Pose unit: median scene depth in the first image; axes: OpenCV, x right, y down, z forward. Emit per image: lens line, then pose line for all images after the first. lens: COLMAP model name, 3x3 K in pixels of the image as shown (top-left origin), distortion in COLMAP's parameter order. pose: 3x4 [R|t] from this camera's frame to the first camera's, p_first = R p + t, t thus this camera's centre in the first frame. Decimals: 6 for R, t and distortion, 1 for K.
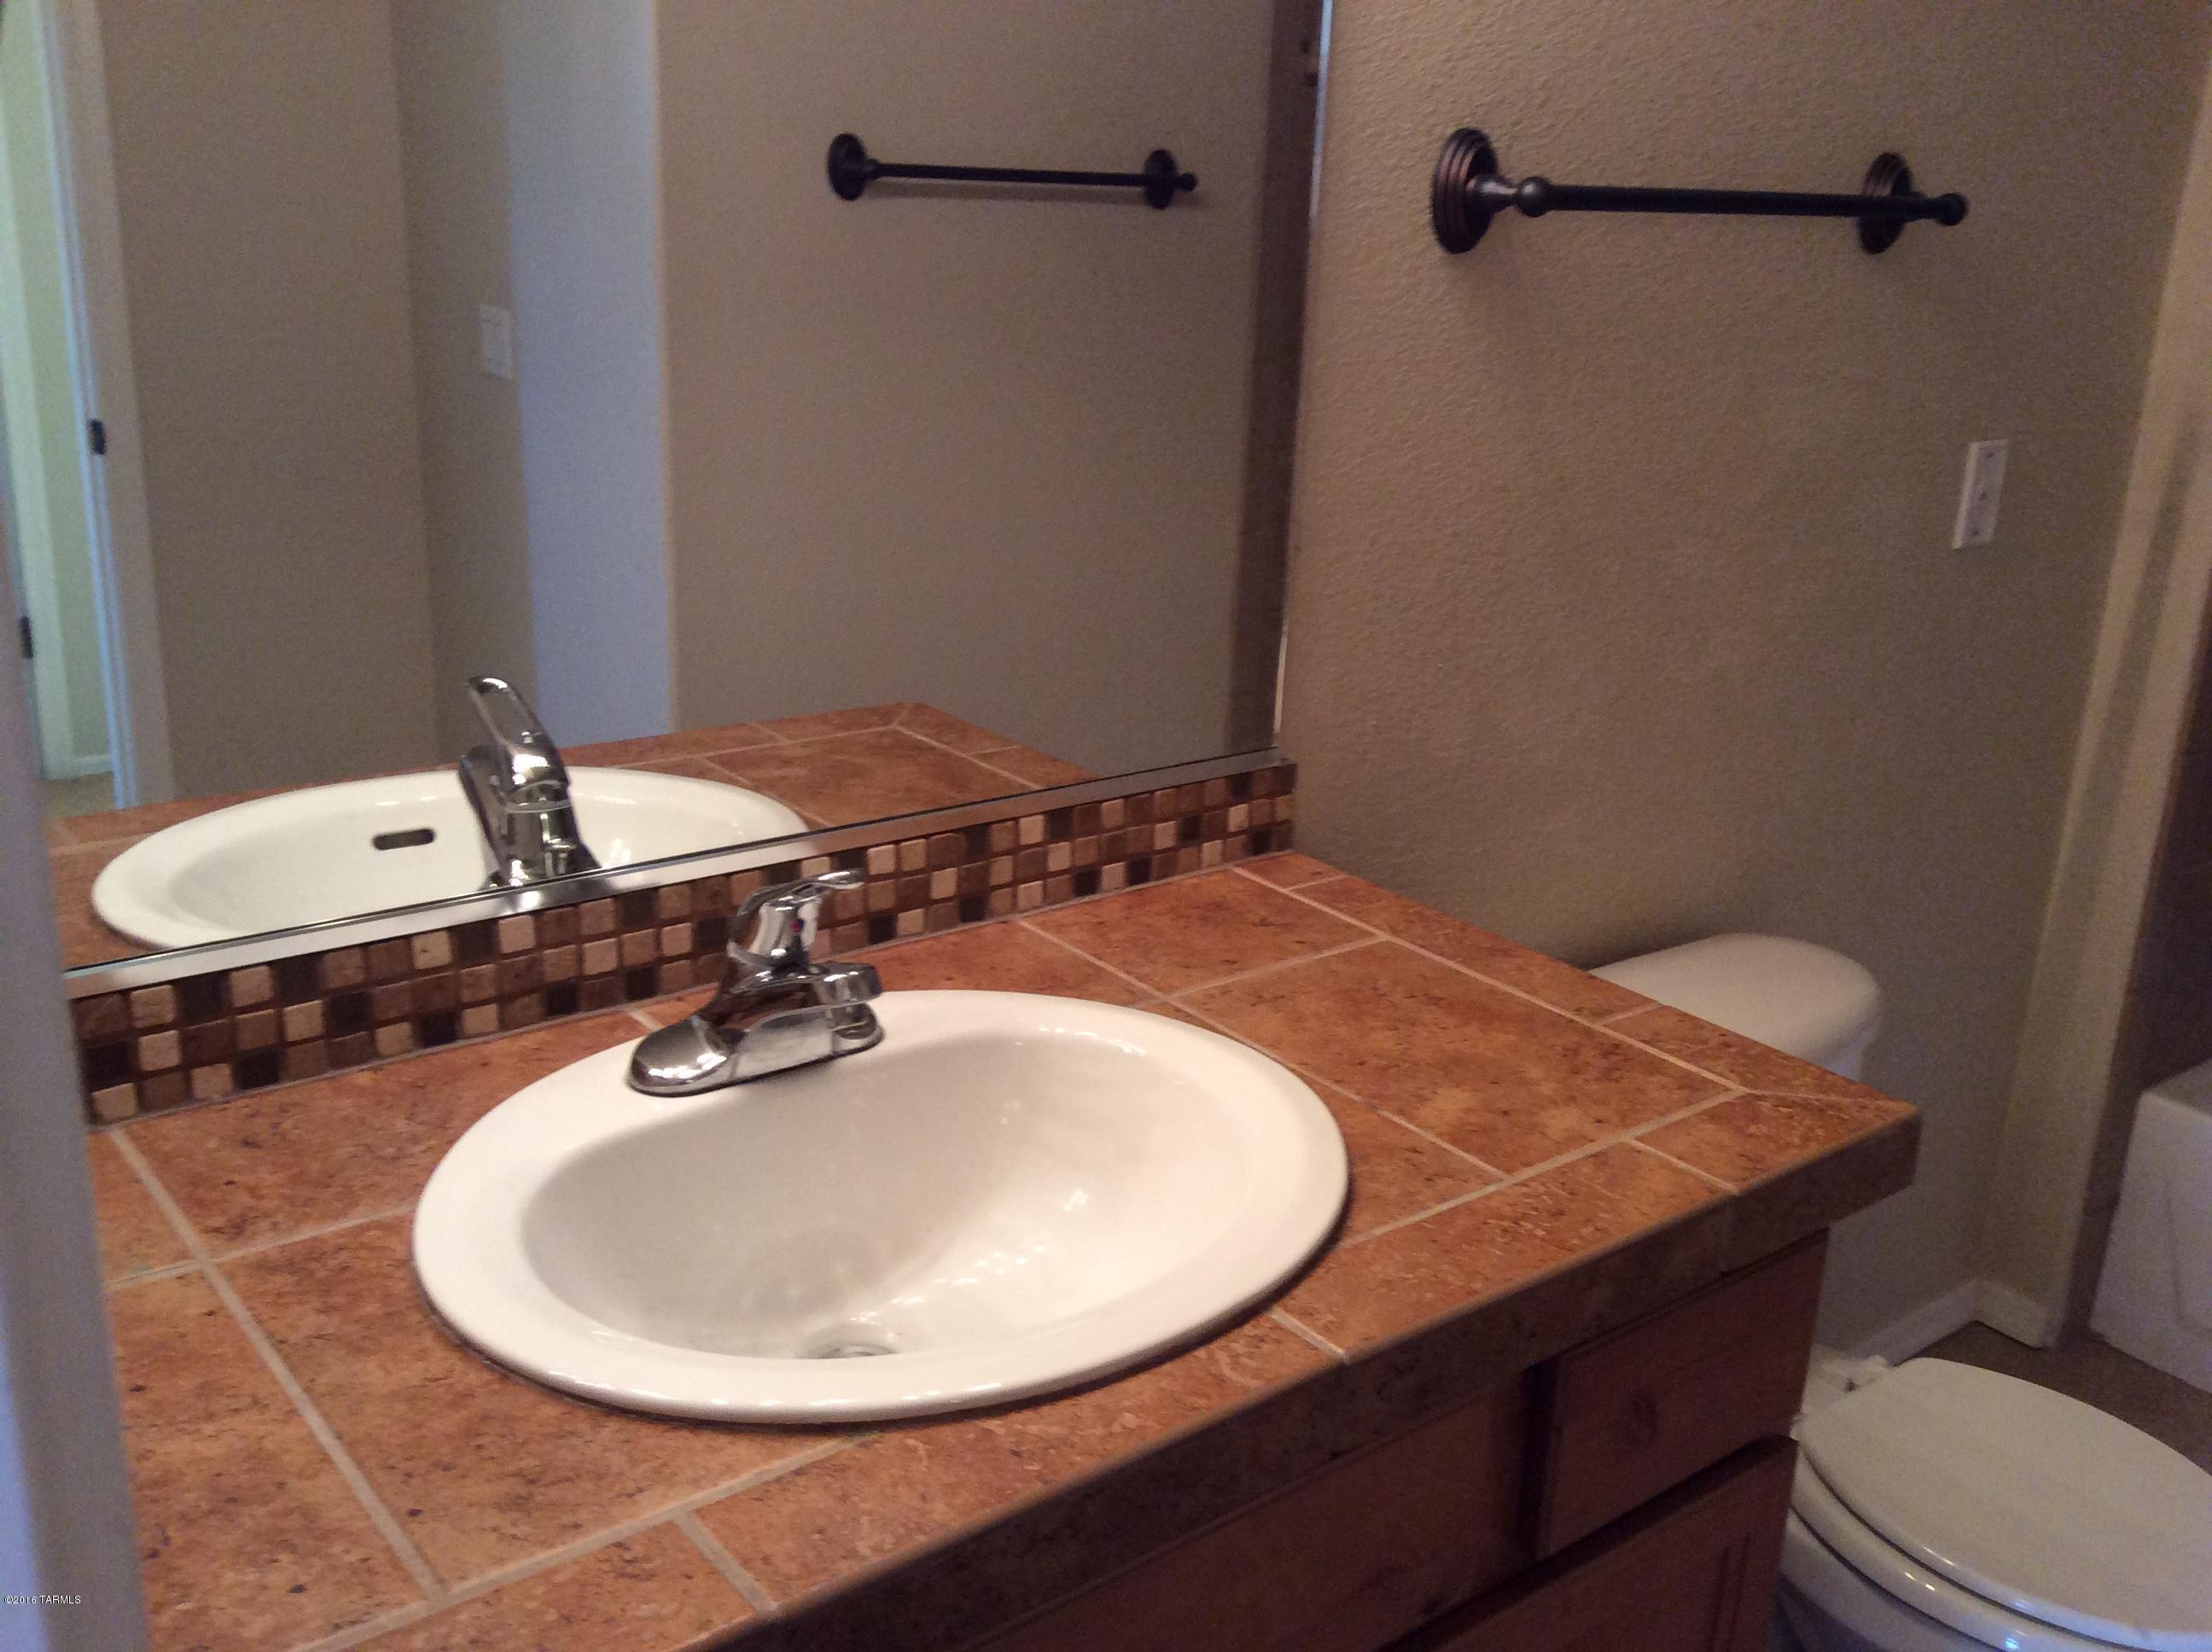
lens RADIAL K [[2062.6, 0, 1119.4], [0, 2062.6, 795.0], [0, 0, 1]] dist [0.033771, 0.000000]
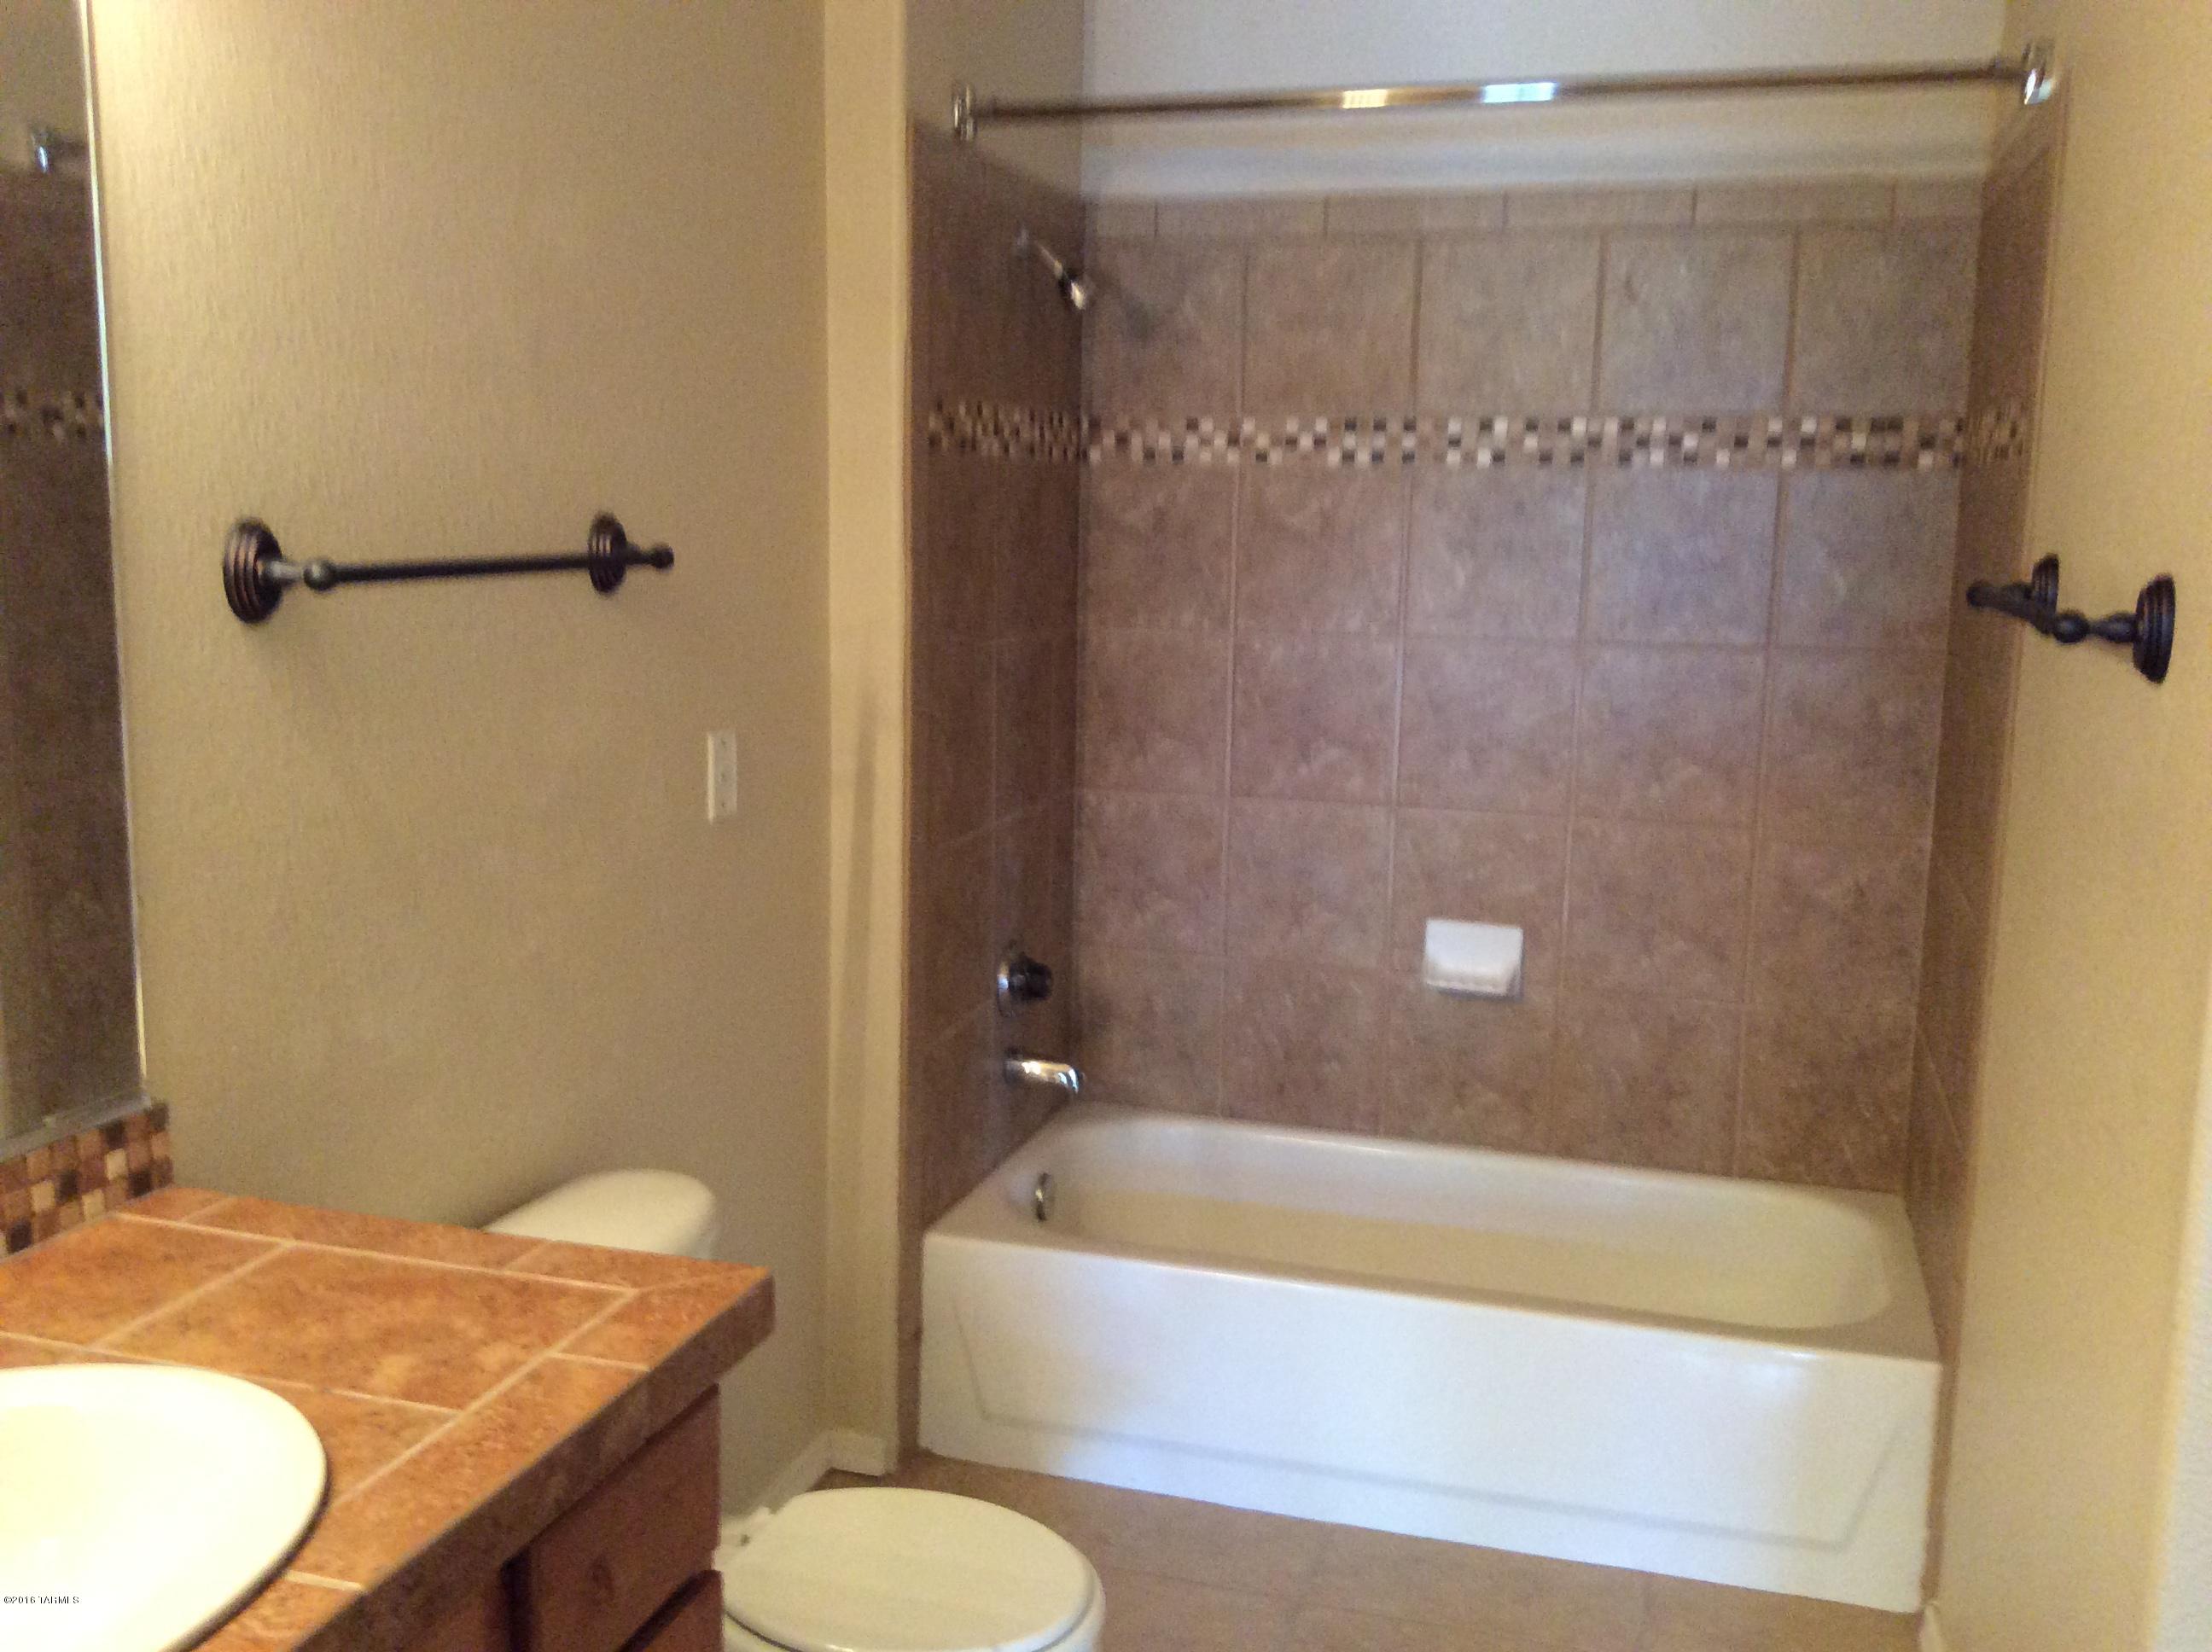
lens RADIAL K [[2062.6, 0, 1091.4], [0, 2062.6, 824.4], [0, 0, 1]] dist [0.033771, 0.000000]
pose [[0.834693, -0.121776, 0.537084, -0.084432], [0.180070, 0.981989, -0.057199, -0.010761], [-0.520445, 0.144457, 0.841587, -0.187357]]
